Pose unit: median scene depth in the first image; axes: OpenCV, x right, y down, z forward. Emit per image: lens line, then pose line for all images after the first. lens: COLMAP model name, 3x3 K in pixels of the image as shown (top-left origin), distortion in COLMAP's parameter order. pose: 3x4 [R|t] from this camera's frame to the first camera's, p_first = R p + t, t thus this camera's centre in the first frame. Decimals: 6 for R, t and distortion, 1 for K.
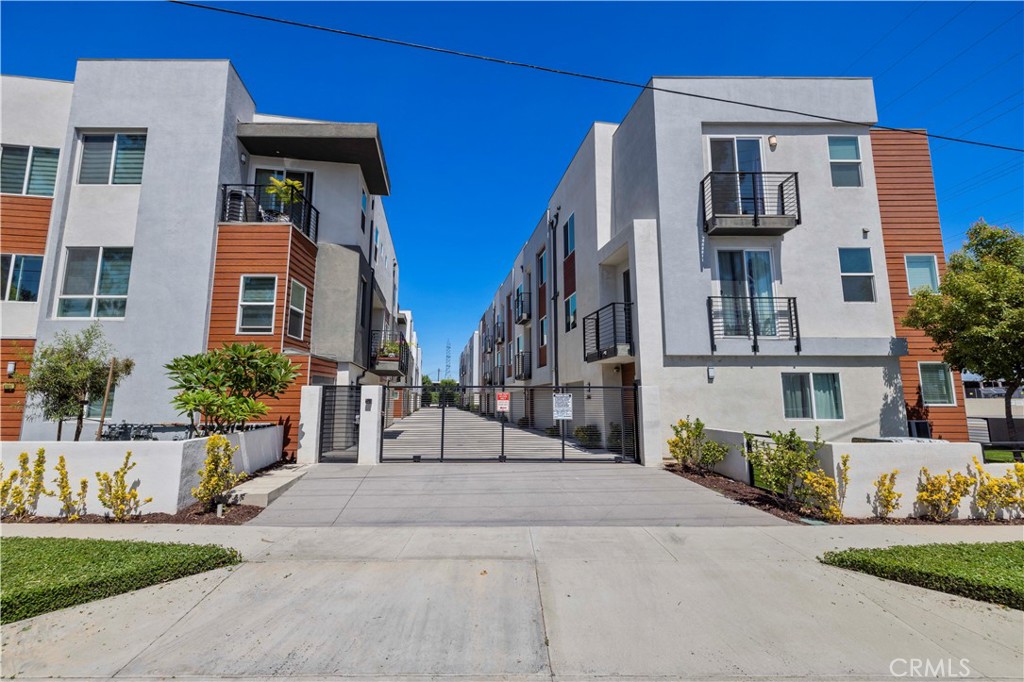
lens RADIAL K [[437.1, 0, 511.9], [0, 437.1, 339.0], [0, 0, 1]] dist [0.001117, 0.000356]
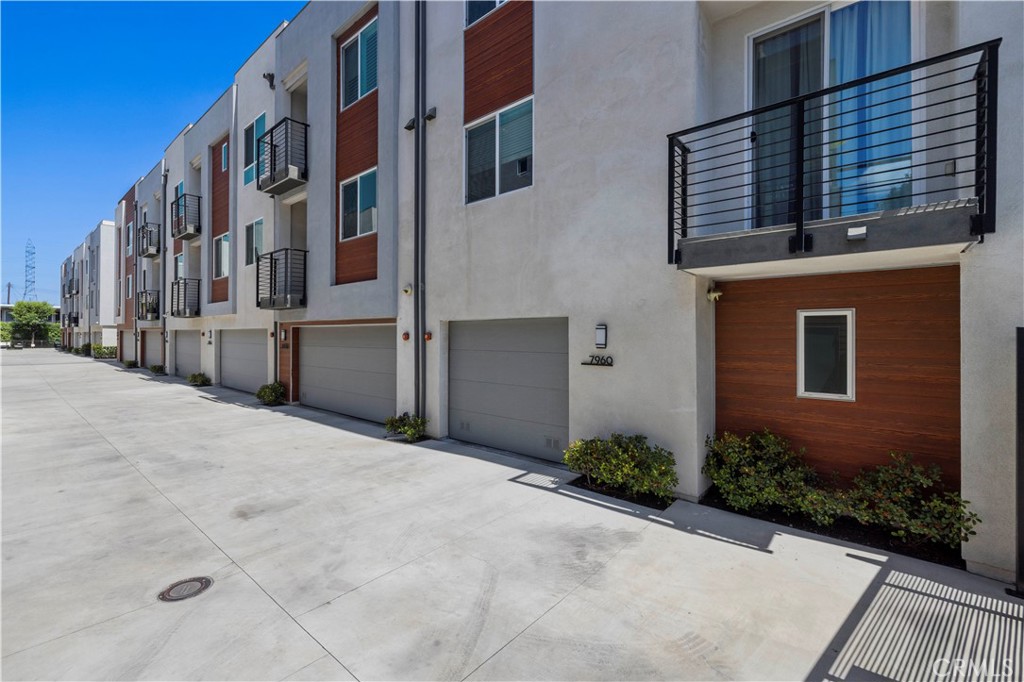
lens RADIAL K [[427.3, 0, 513.9], [0, 427.3, 377.1], [0, 0, 1]] dist [0.002577, 0.000354]
pose [[0.762152, 0.021438, 0.647043, -0.061092], [-0.145986, 0.979401, 0.139507, 0.048755], [-0.630724, -0.200785, 0.749582, 0.346250]]
